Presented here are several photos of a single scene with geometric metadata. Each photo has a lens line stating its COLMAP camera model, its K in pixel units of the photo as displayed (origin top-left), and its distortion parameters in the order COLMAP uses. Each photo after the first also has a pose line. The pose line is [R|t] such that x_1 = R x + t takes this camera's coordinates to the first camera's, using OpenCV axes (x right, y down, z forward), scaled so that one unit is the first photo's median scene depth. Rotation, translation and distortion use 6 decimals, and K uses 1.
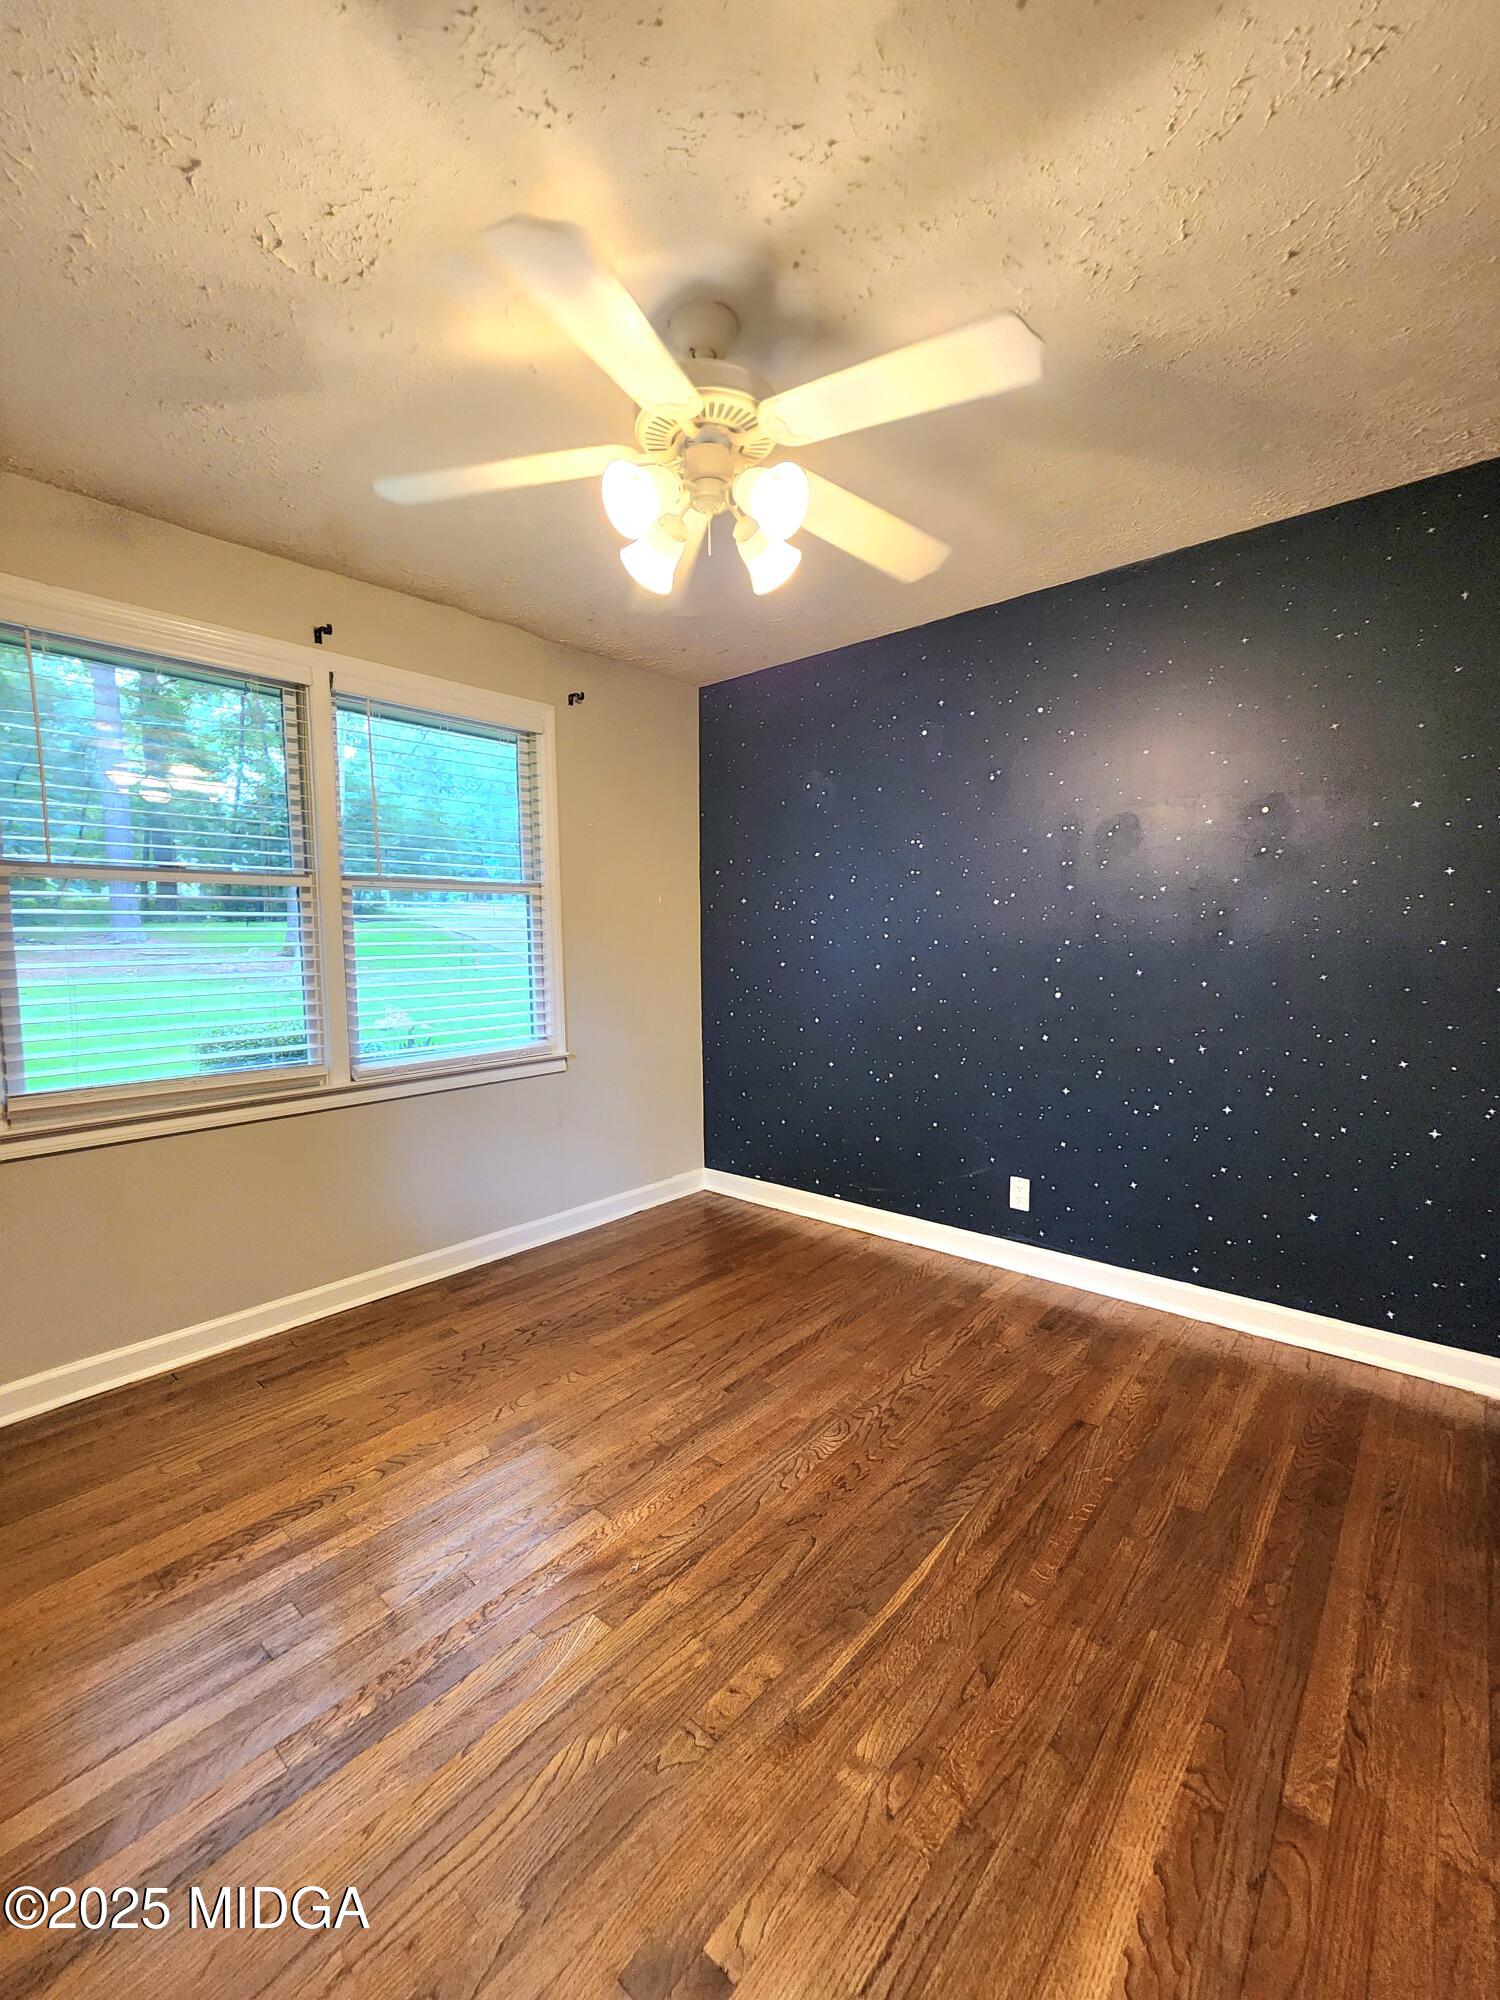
lens RADIAL K [[820.3, 0, 759.6], [0, 820.3, 1005.4], [0, 0, 1]] dist [-0.000727, -0.000343]
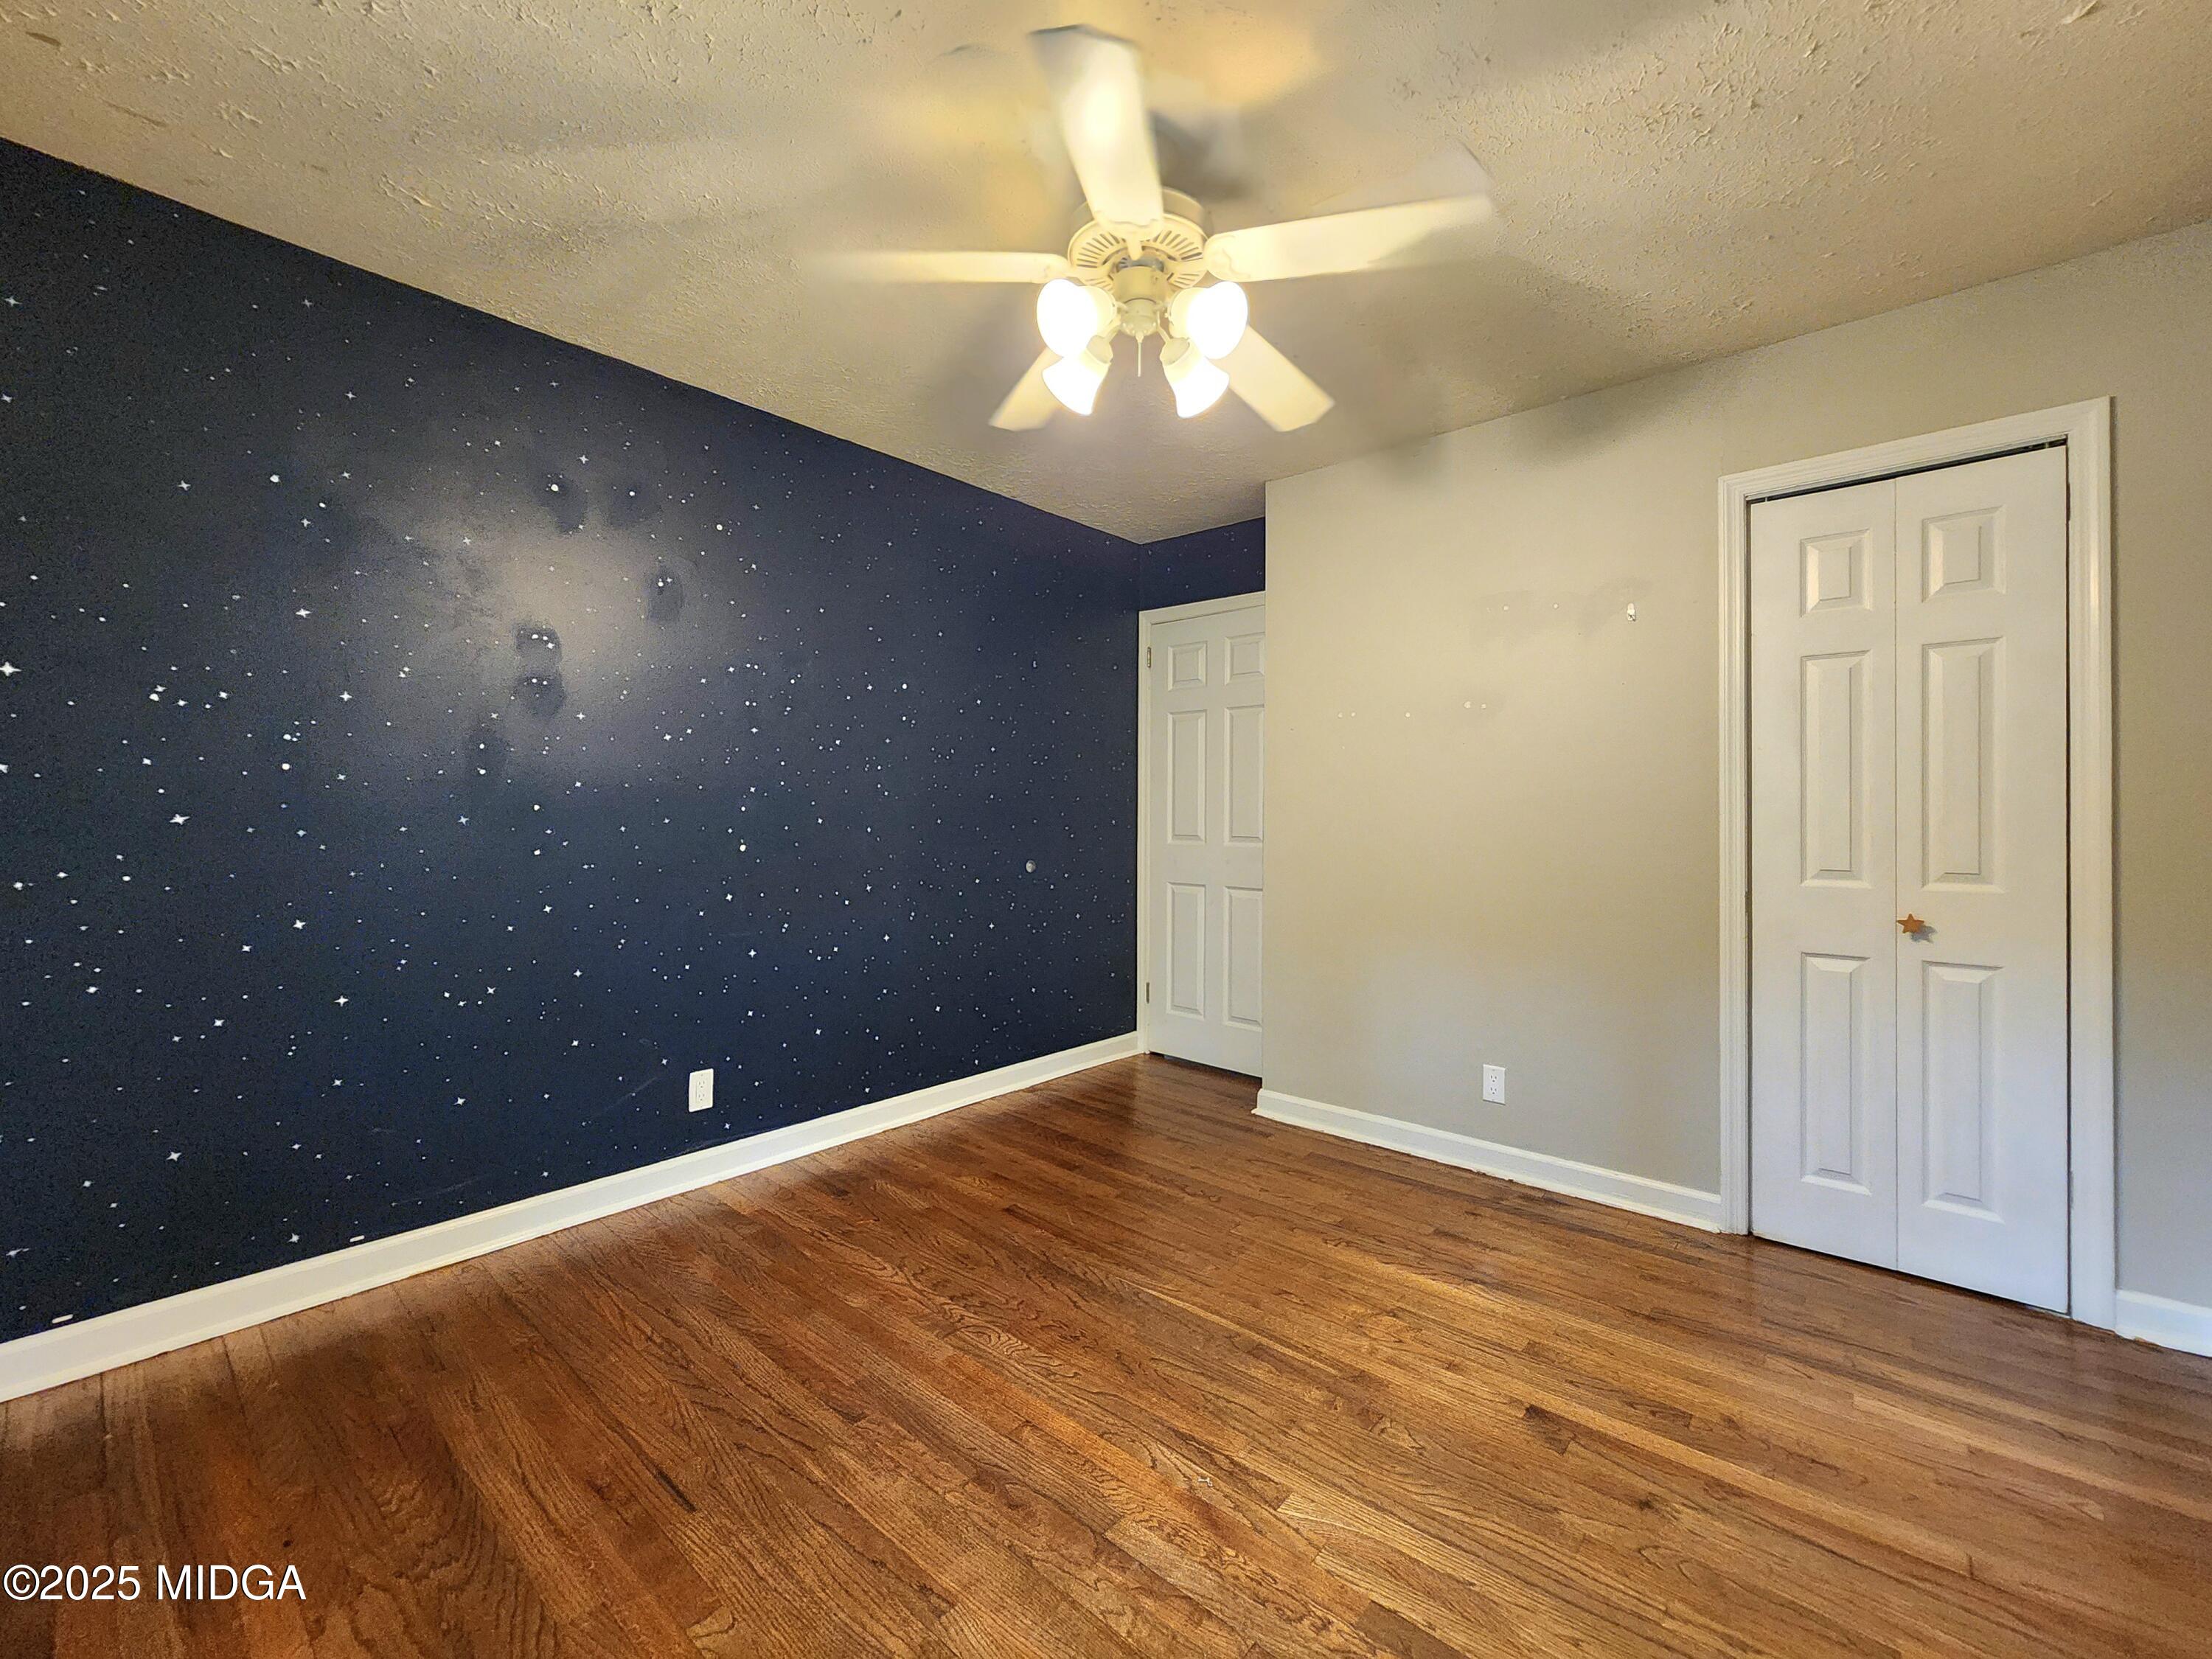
lens RADIAL K [[907.2, 0, 1113.1], [0, 907.2, 818.5], [0, 0, 1]] dist [-0.000727, -0.000343]
pose [[0.014753, 0.003211, 0.999886, -0.874404], [0.074603, 0.997204, -0.004304, -0.013814], [-0.997104, 0.074658, 0.014472, 0.808835]]
